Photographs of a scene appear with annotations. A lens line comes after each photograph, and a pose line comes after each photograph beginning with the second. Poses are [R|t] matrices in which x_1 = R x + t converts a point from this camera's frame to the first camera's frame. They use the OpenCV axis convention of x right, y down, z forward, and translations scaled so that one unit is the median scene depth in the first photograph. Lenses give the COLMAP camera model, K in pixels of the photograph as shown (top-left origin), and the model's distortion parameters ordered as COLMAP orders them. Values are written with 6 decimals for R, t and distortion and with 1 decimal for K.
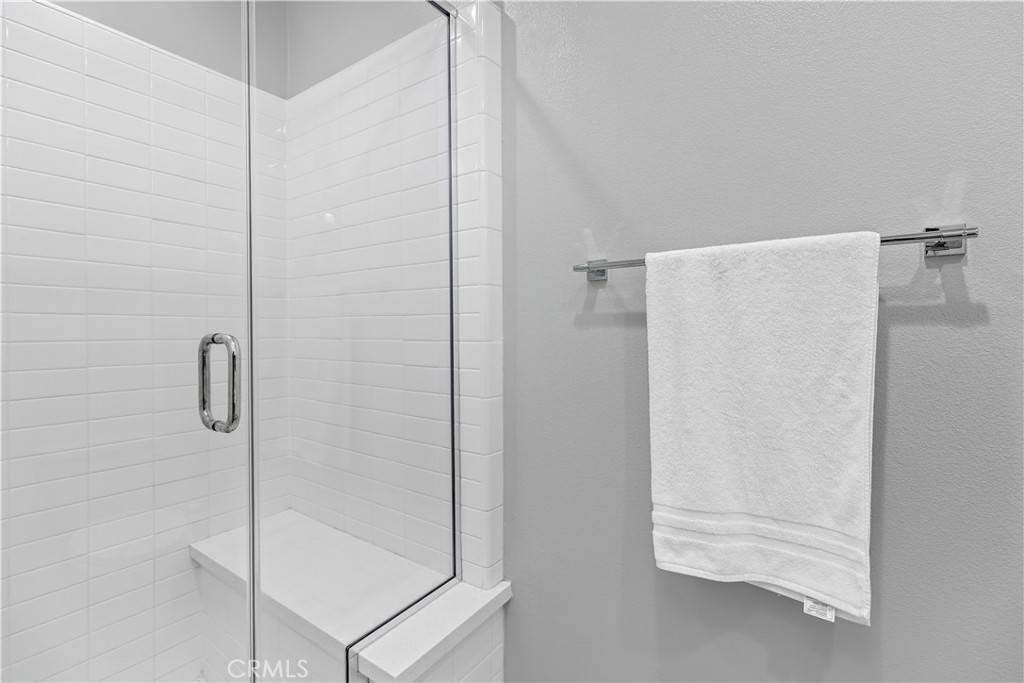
lens RADIAL K [[458.8, 0, 511.9], [0, 458.8, 332.8], [0, 0, 1]] dist [0.014124, -0.000139]
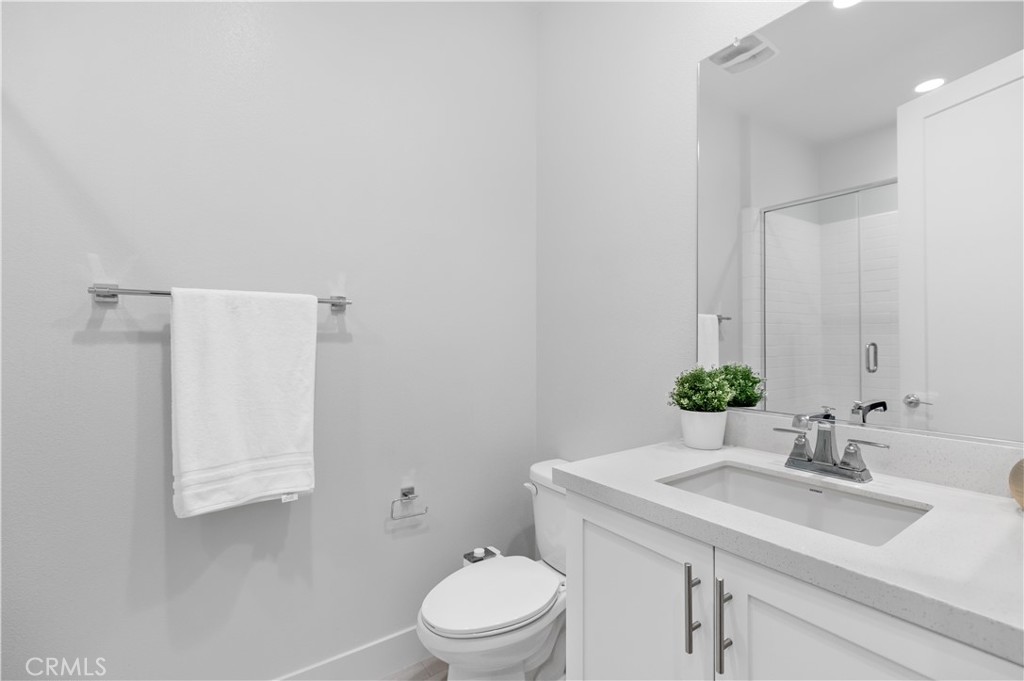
lens RADIAL K [[458.8, 0, 511.9], [0, 458.8, 331.8], [0, 0, 1]] dist [0.014124, -0.000139]
pose [[0.322759, 0.019789, 0.946274, -0.737313], [0.005246, 0.999729, -0.022696, -0.012417], [-0.946467, 0.012290, 0.322568, -0.400131]]
